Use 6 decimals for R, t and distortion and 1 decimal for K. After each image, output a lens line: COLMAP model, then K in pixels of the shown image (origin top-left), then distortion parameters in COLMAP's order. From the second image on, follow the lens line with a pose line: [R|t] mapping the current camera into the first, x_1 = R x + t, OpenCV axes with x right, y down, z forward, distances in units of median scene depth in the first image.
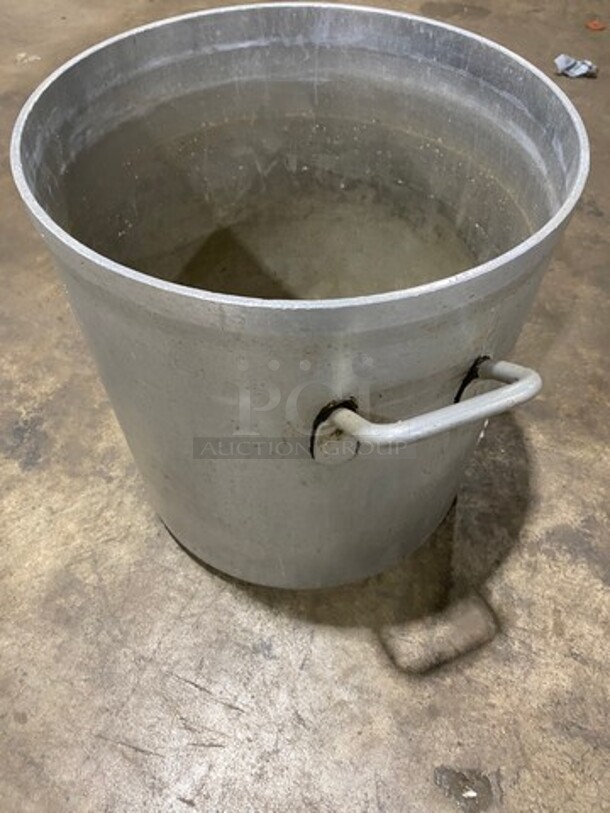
lens RADIAL K [[617.2, 0, 306.0], [0, 617.2, 403.3], [0, 0, 1]] dist [-0.000203, 0.006732]
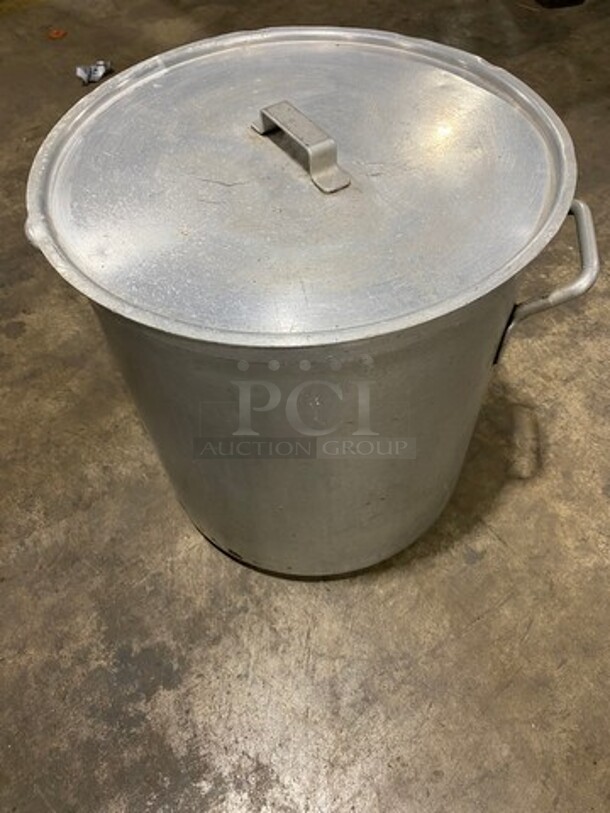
lens RADIAL K [[617.2, 0, 307.5], [0, 617.2, 407.9], [0, 0, 1]] dist [-0.000203, 0.006732]
pose [[0.536324, -0.702601, 0.467663, -0.561099], [0.698444, 0.680544, 0.221440, -0.265118], [-0.473849, 0.207873, 0.855720, 0.073597]]
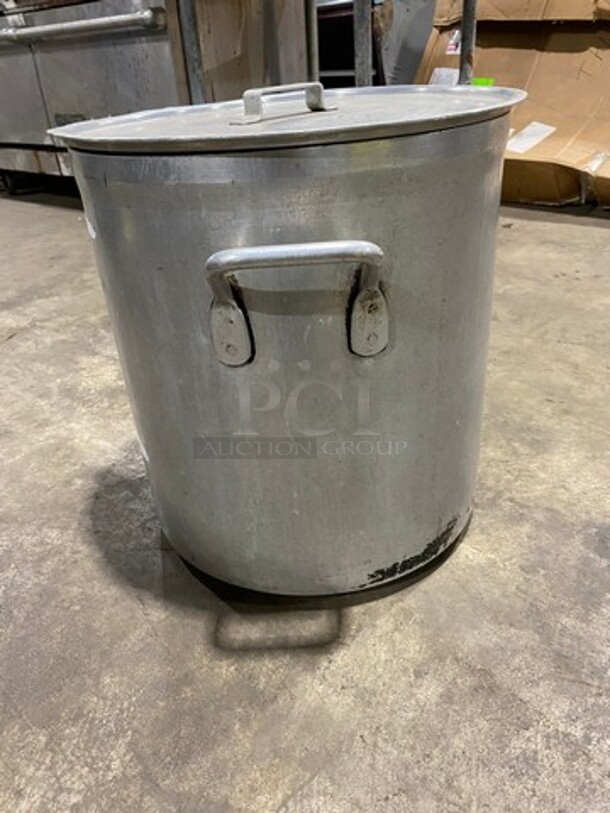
lens RADIAL K [[617.2, 0, 307.7], [0, 617.2, 406.3], [0, 0, 1]] dist [-0.000203, 0.006732]
pose [[-0.933692, -0.127192, 0.334725, -0.368954], [0.315327, 0.150872, 0.936913, -1.066548], [-0.169669, 0.980337, -0.100761, 1.144580]]
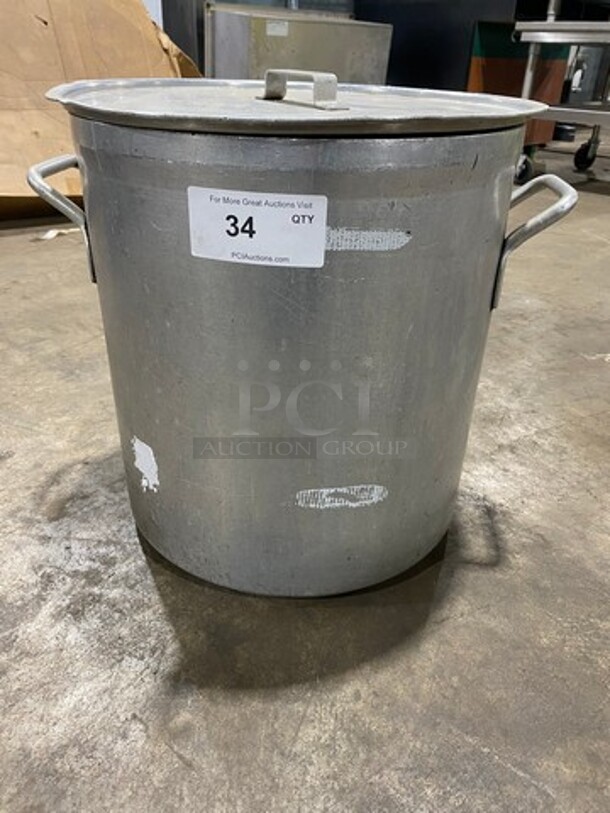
lens RADIAL K [[617.2, 0, 305.9], [0, 617.2, 406.0], [0, 0, 1]] dist [-0.000203, 0.006732]
pose [[-0.476726, 0.420391, -0.772013, 0.818001], [-0.710420, 0.332989, 0.620017, -0.714887], [0.517721, 0.844032, 0.139910, 0.897524]]
